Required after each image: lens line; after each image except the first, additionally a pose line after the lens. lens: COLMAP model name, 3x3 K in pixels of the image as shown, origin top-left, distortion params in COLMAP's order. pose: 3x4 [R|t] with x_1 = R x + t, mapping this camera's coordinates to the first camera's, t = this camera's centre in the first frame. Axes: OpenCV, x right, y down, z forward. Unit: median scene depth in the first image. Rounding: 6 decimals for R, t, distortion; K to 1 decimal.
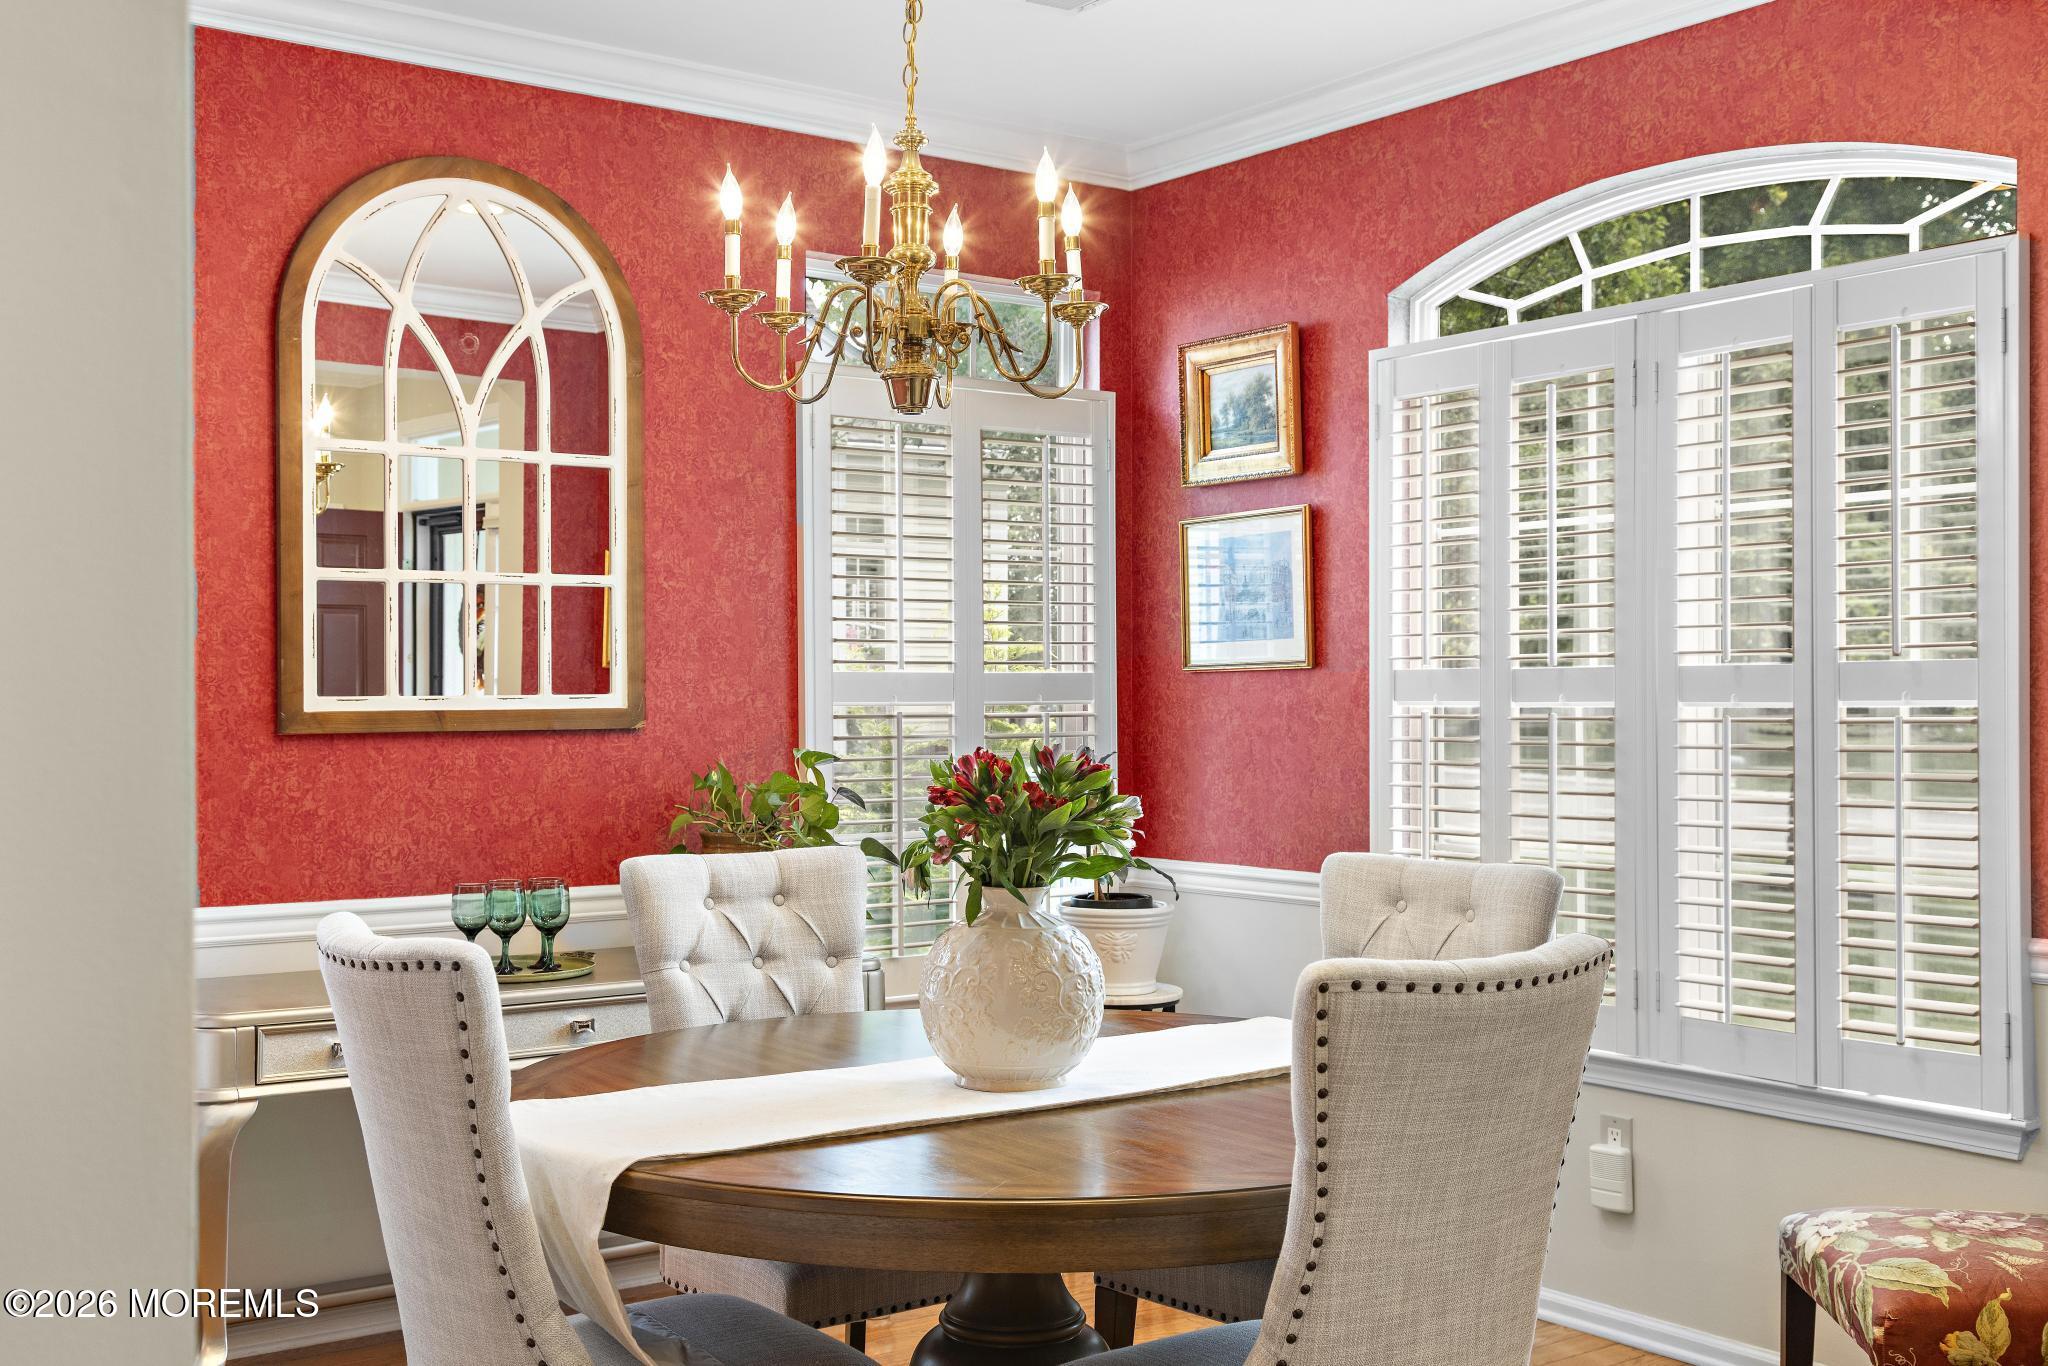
lens RADIAL K [[2166.5, 0, 1024.0], [0, 2166.5, 683.0], [0, 0, 1]] dist [0.011142, 0.001545]
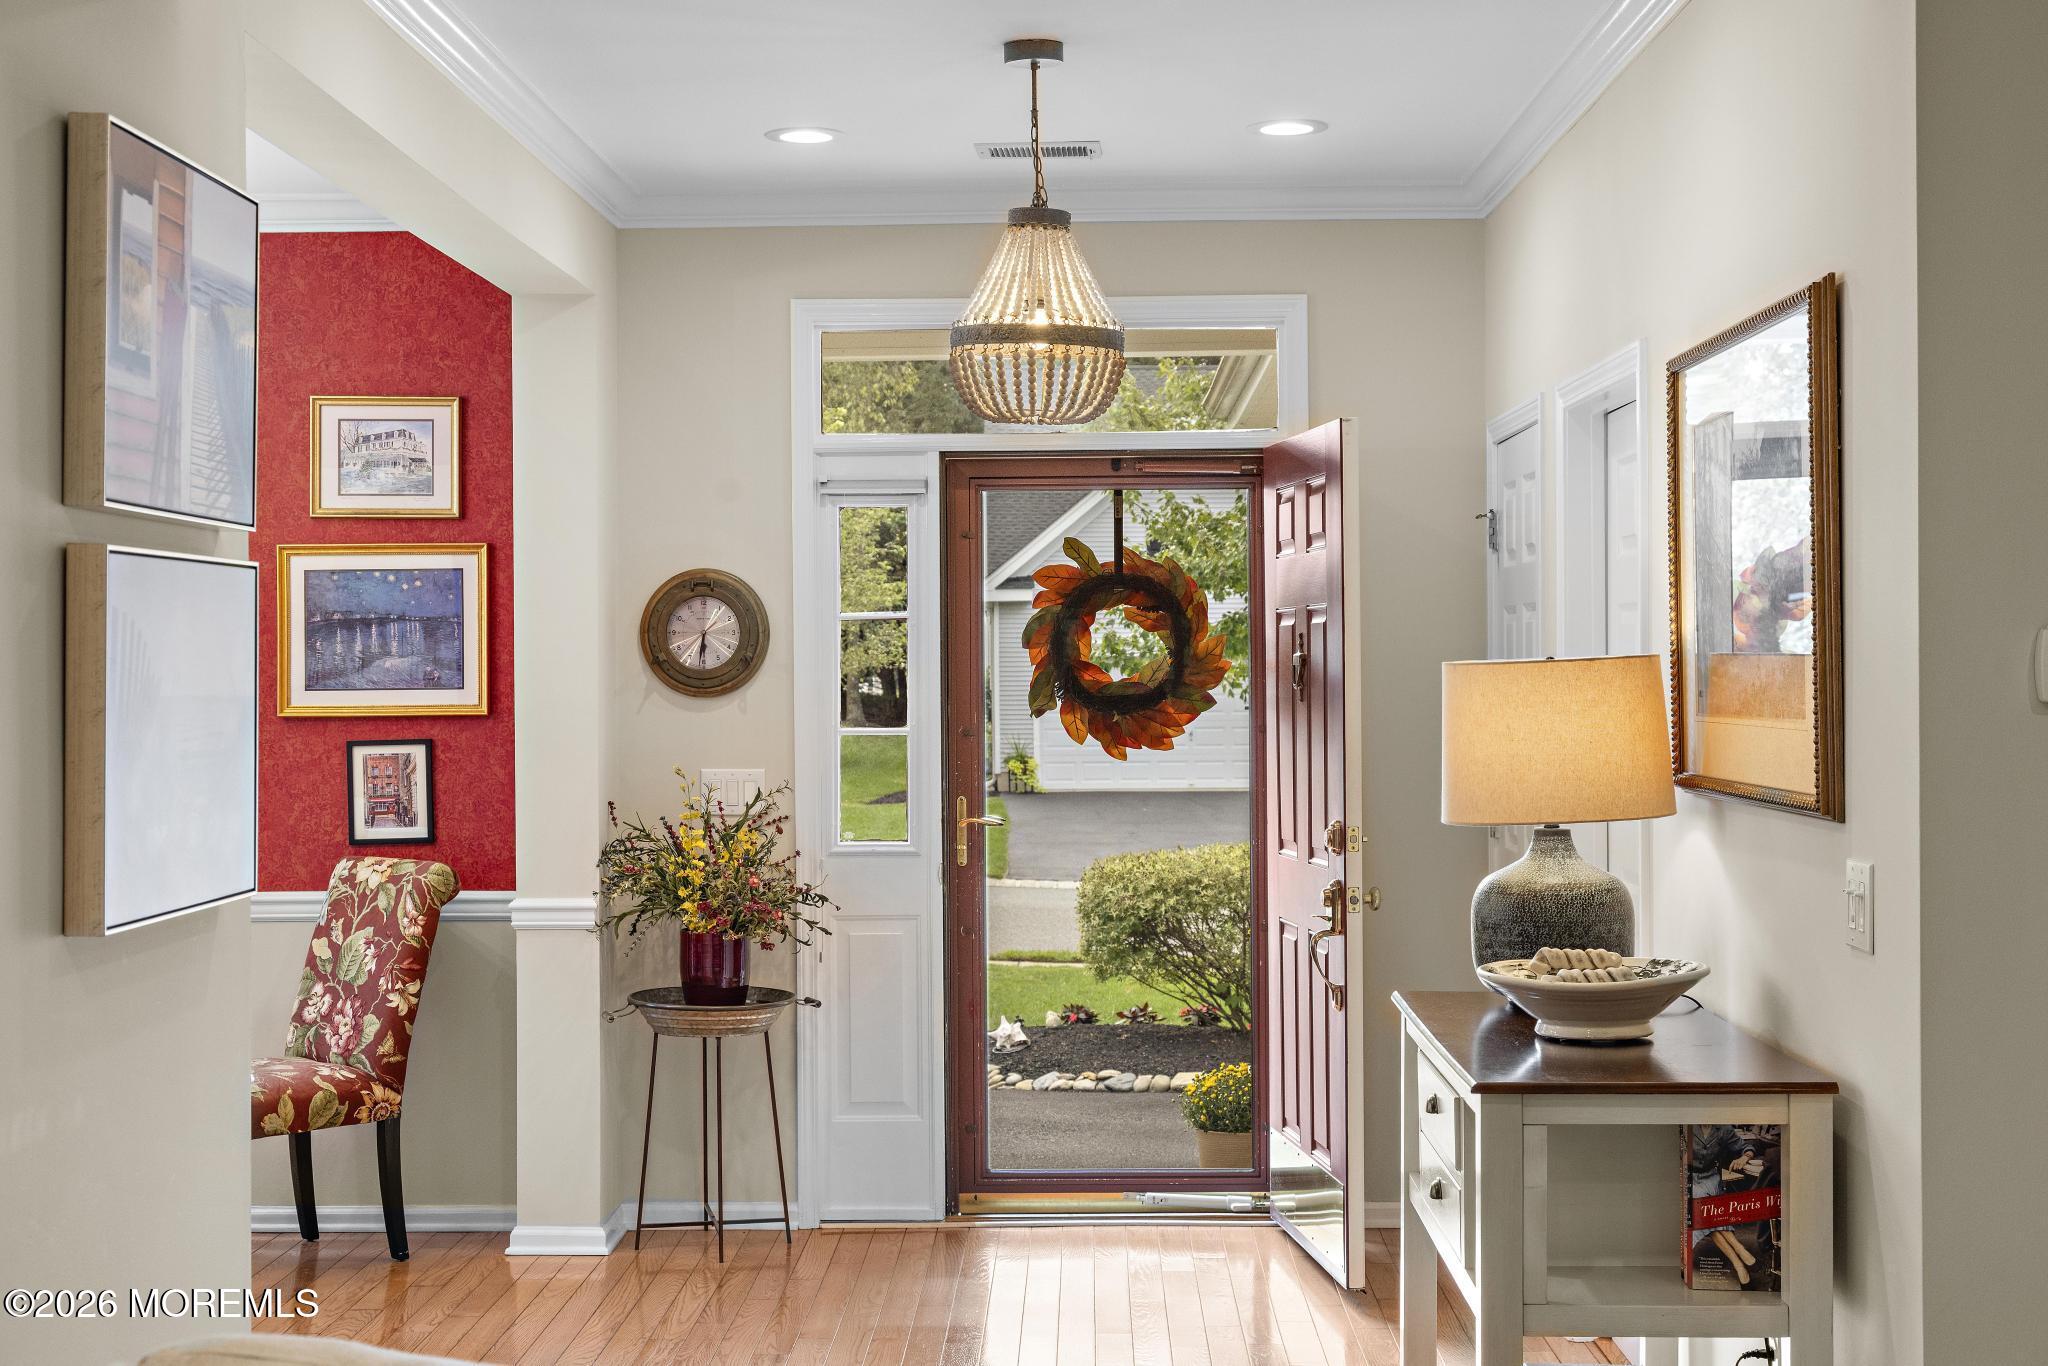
lens RADIAL K [[2880.7, 0, 1024.0], [0, 2880.7, 683.0], [0, 0, 1]] dist [0.027713, 0.053051]
pose [[0.602716, -0.002494, 0.797952, -0.764694], [-0.002640, 0.999983, 0.005120, -0.039965], [-0.797951, -0.005193, 0.602700, -0.626479]]
